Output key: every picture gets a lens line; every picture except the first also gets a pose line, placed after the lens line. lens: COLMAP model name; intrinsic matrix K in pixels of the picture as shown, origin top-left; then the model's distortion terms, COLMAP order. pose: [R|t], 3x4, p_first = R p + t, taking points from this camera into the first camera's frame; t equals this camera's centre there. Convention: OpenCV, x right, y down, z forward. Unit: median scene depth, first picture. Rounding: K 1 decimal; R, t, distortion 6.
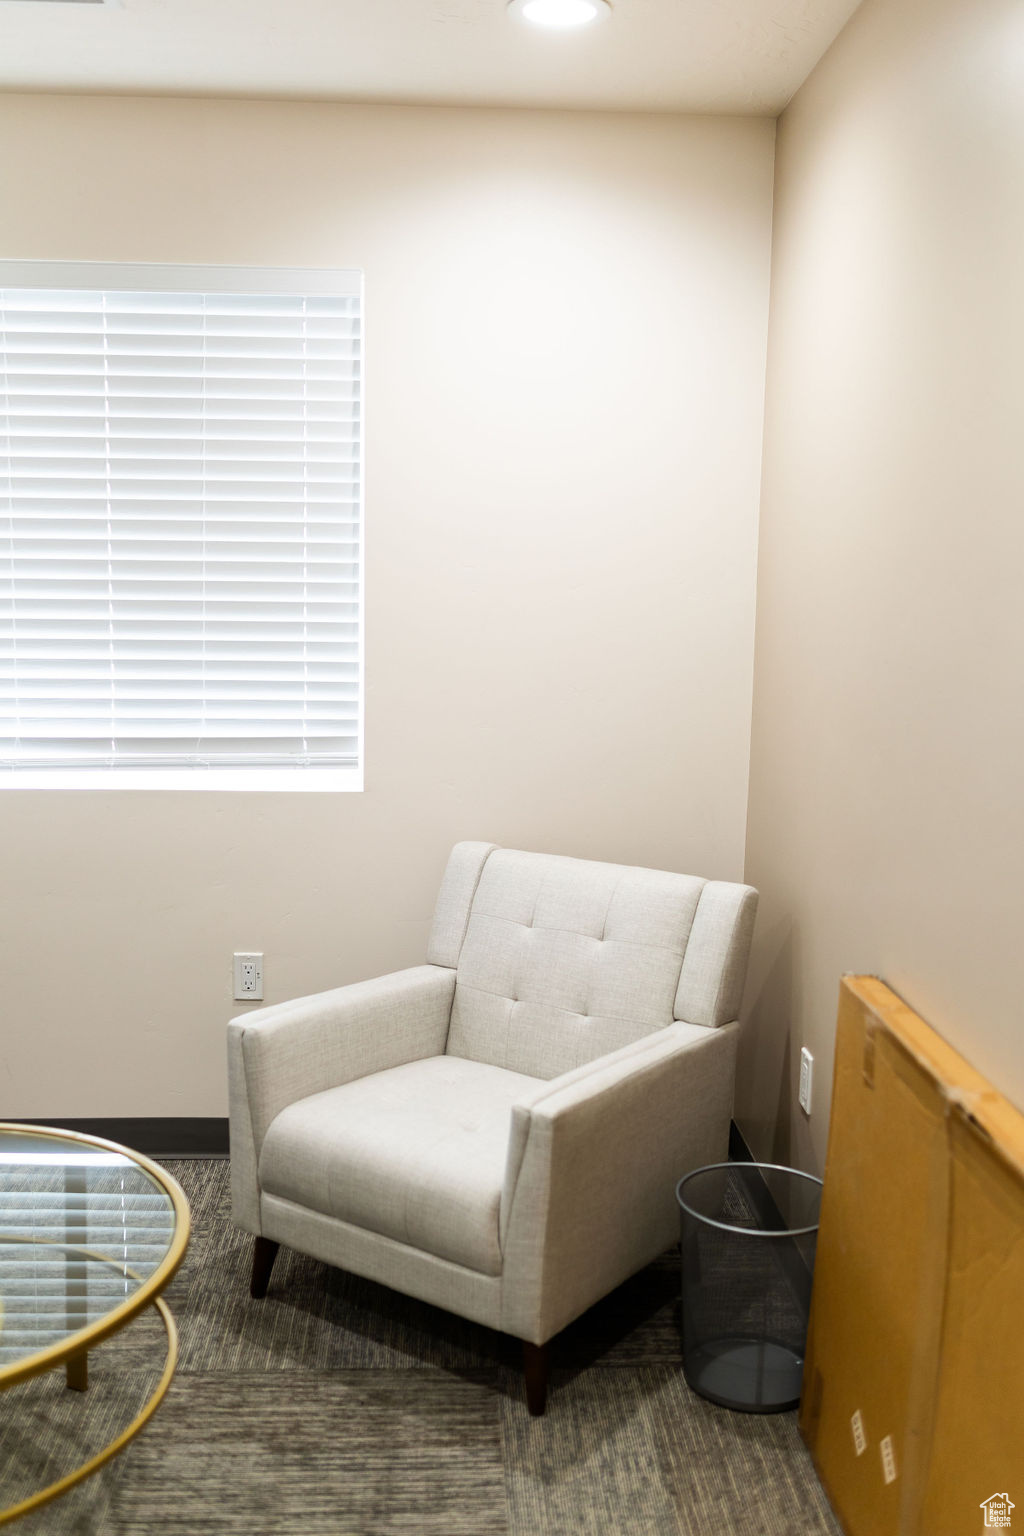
lens RADIAL K [[1449.5, 0, 519.5], [0, 1449.5, 771.3], [0, 0, 1]] dist [-0.006307, 0.000000]
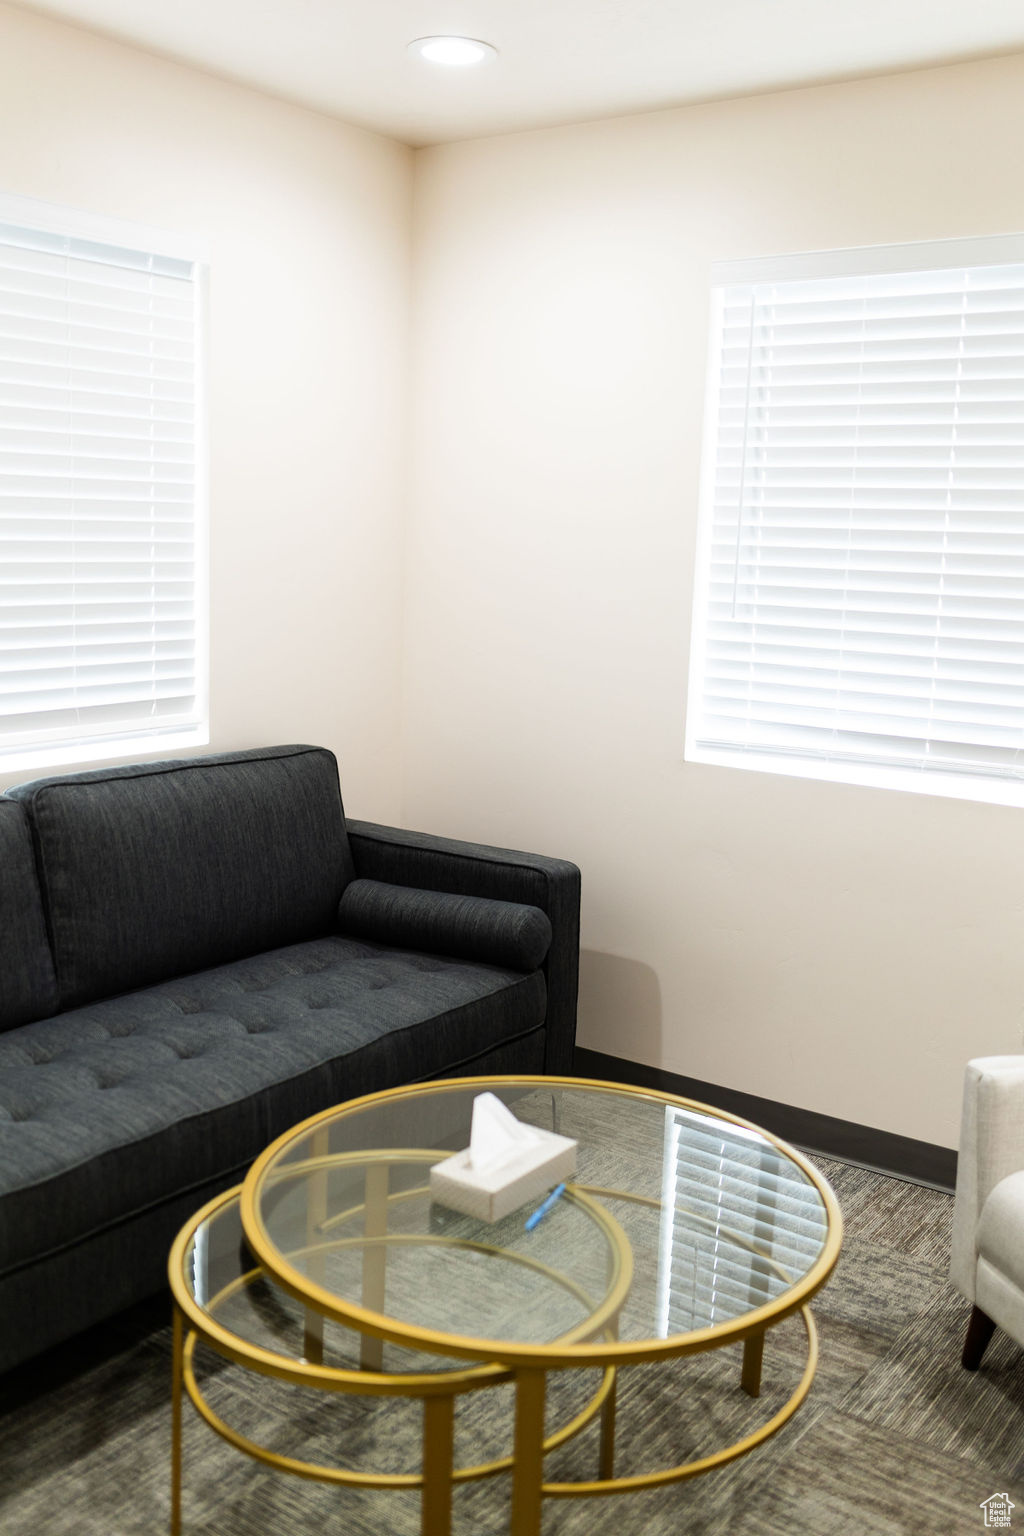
lens RADIAL K [[1449.5, 0, 511.2], [0, 1449.5, 763.6], [0, 0, 1]] dist [-0.006307, 0.000000]
pose [[0.778563, 0.111461, -0.617589, 0.125186], [-0.111867, 0.992989, 0.038187, -0.016728], [0.617515, 0.039356, 0.785574, 0.107295]]
